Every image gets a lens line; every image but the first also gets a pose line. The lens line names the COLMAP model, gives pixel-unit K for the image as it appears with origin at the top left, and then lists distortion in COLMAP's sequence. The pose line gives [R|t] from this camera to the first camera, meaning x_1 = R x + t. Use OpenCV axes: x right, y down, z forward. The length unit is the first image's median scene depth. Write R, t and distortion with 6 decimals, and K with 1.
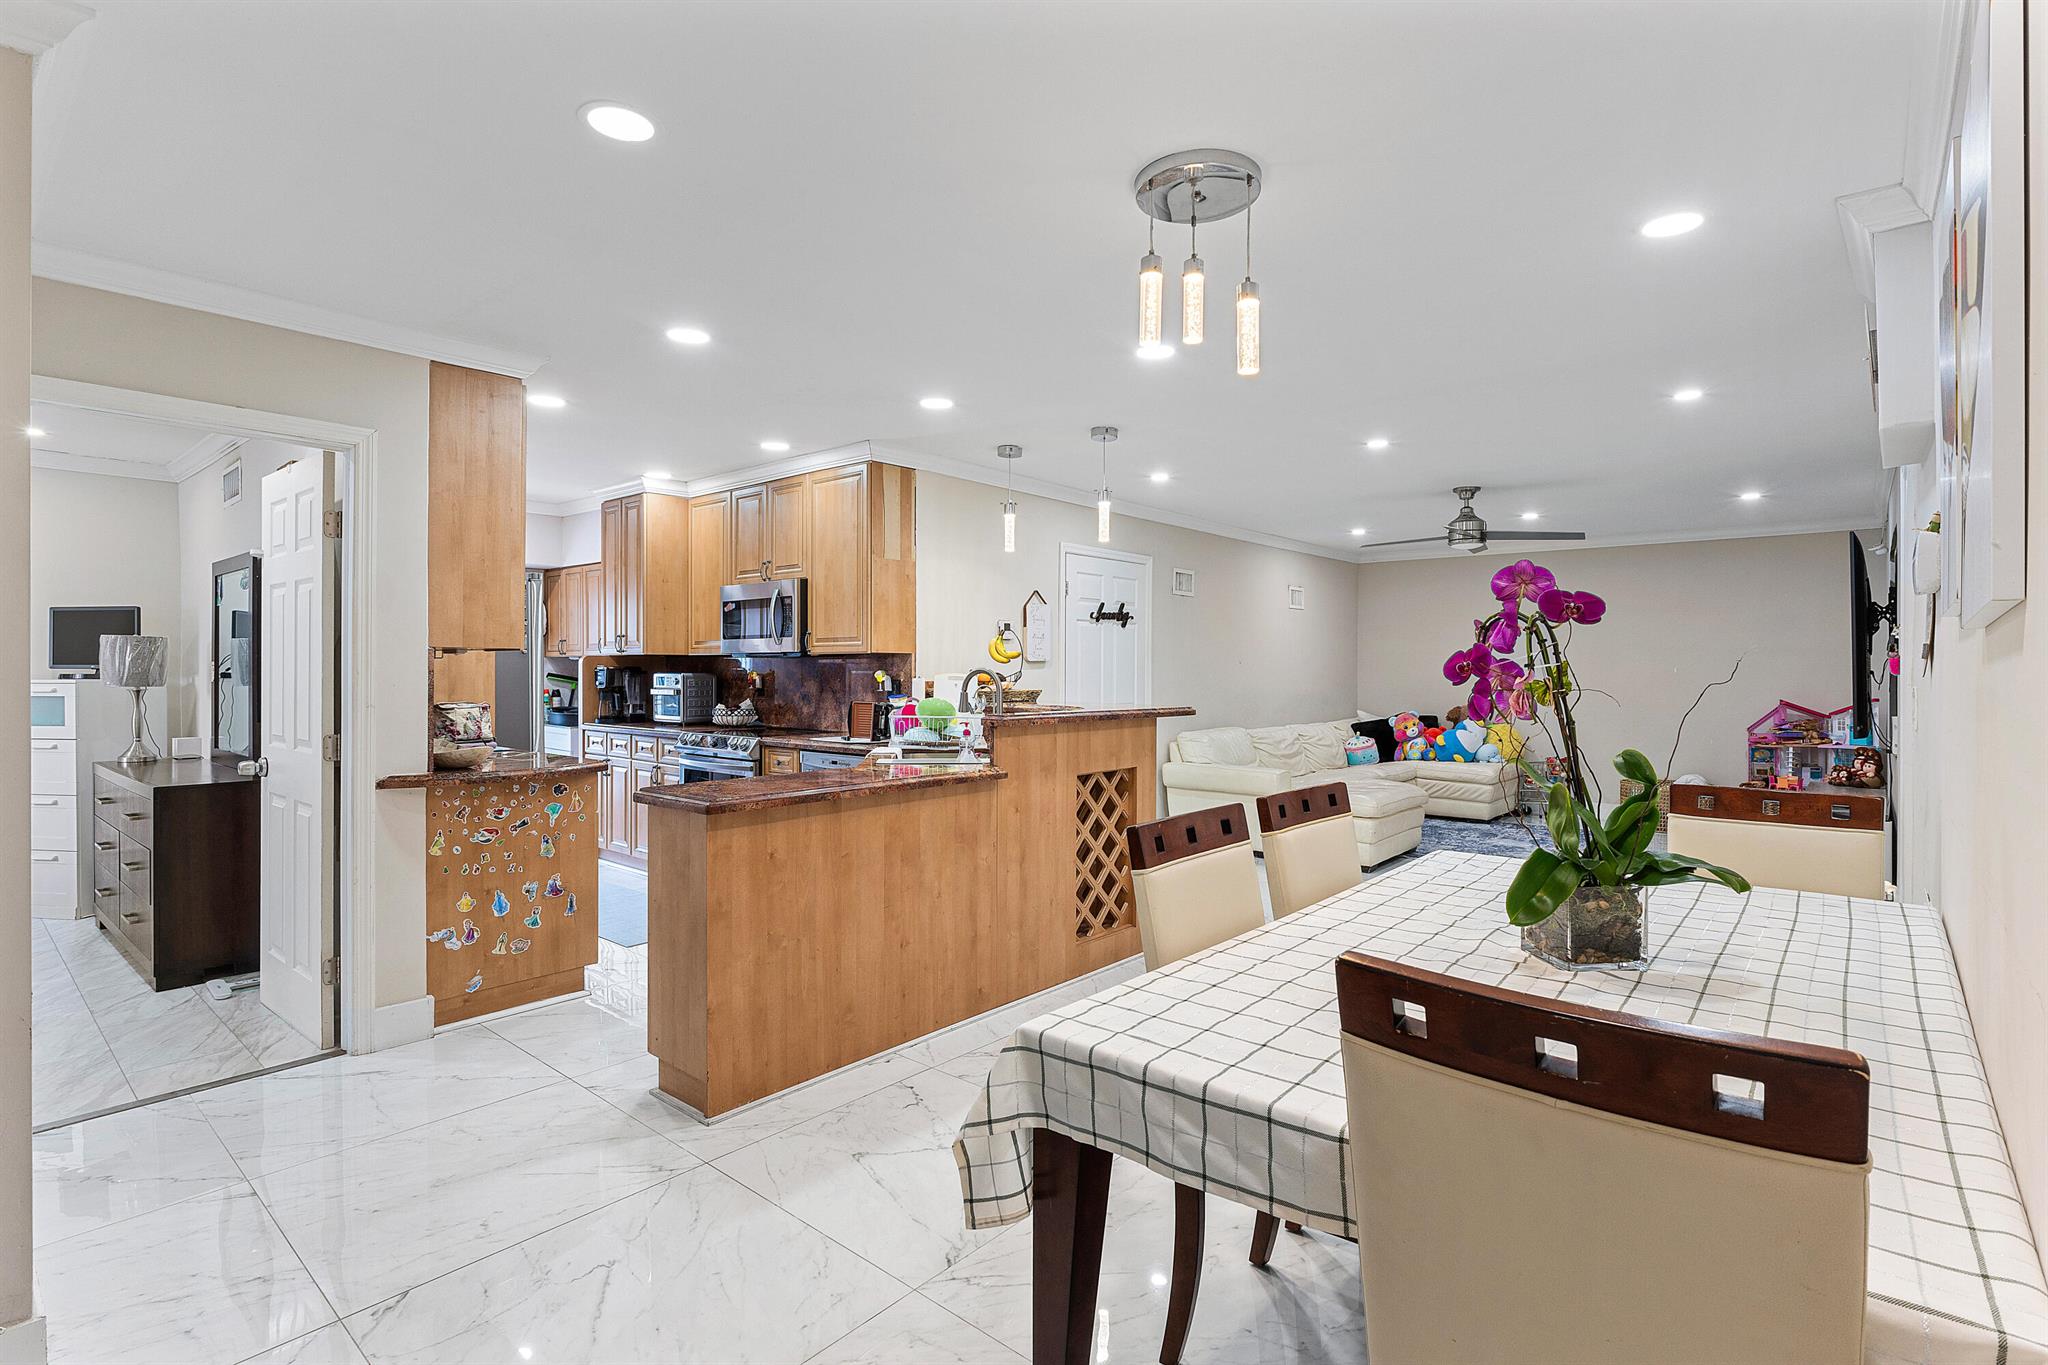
lens RADIAL K [[980.4, 0, 1024.0], [0, 980.4, 682.5], [0, 0, 1]] dist [0.000002, 0.000037]
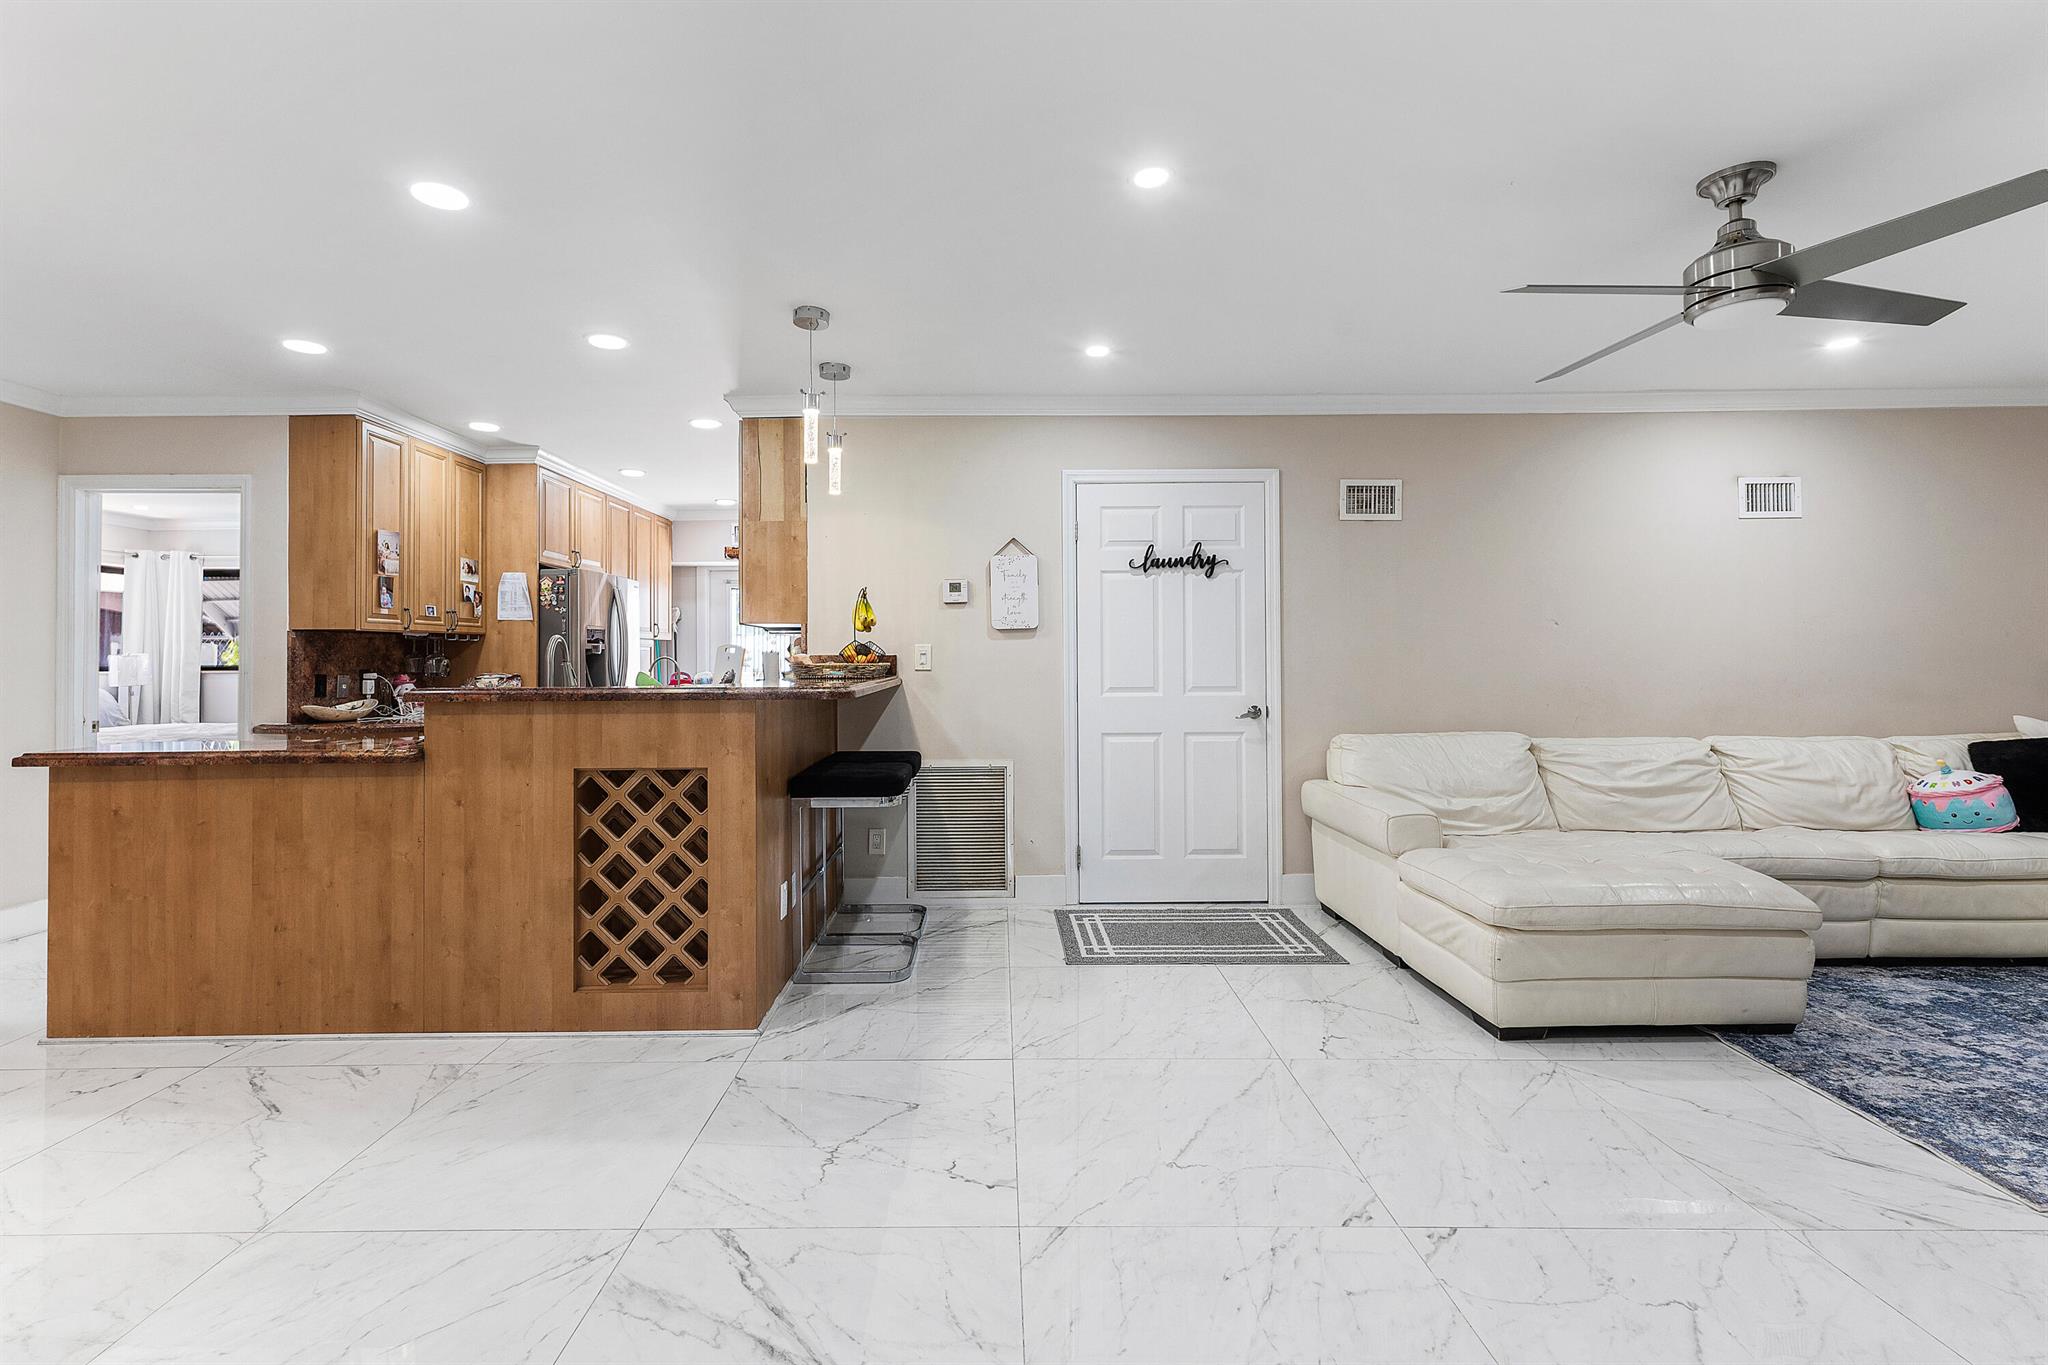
lens RADIAL K [[903.2, 0, 1014.2], [0, 903.2, 659.9], [0, 0, 1]] dist [0.009252, -0.000030]
pose [[0.653244, -0.007016, -0.757115, 0.922626], [-0.000107, 0.999956, -0.009358, 0.015446], [0.757147, 0.006194, 0.653215, 0.884821]]
